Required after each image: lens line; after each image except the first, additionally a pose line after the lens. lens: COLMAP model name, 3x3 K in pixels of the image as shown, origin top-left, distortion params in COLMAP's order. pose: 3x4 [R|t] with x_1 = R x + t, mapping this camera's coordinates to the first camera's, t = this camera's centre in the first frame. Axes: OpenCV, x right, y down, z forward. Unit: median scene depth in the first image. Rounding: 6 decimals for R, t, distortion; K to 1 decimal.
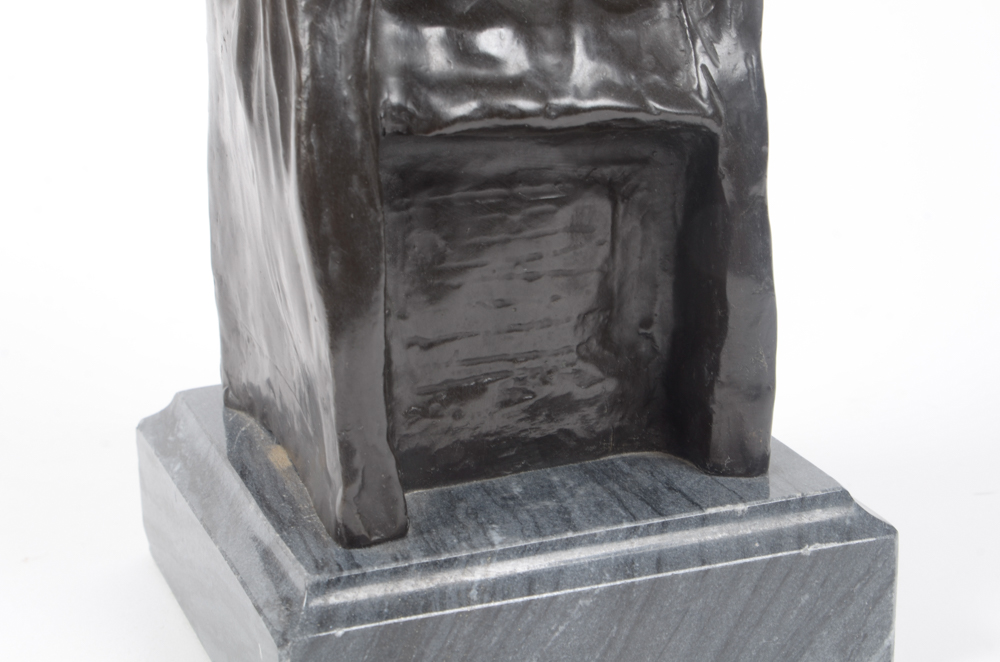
lens RADIAL K [[1957.8, 0, 494.6], [0, 1957.8, 330.1], [0, 0, 1]] dist [-0.053006, 0.000000]
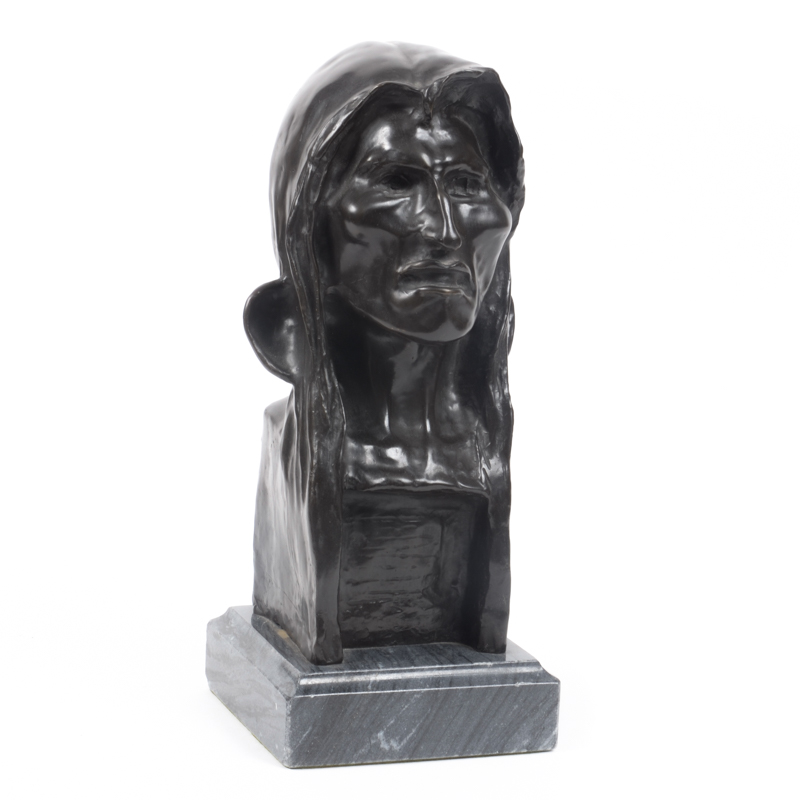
lens RADIAL K [[2356.6, 0, 397.5], [0, 2356.6, 400.4], [0, 0, 1]] dist [0.003140, 0.000000]
pose [[0.997829, 0.065821, -0.002077, 0.005664], [-0.065448, 0.987702, -0.141991, 0.184038], [-0.007294, 0.141819, 0.989866, -1.738563]]
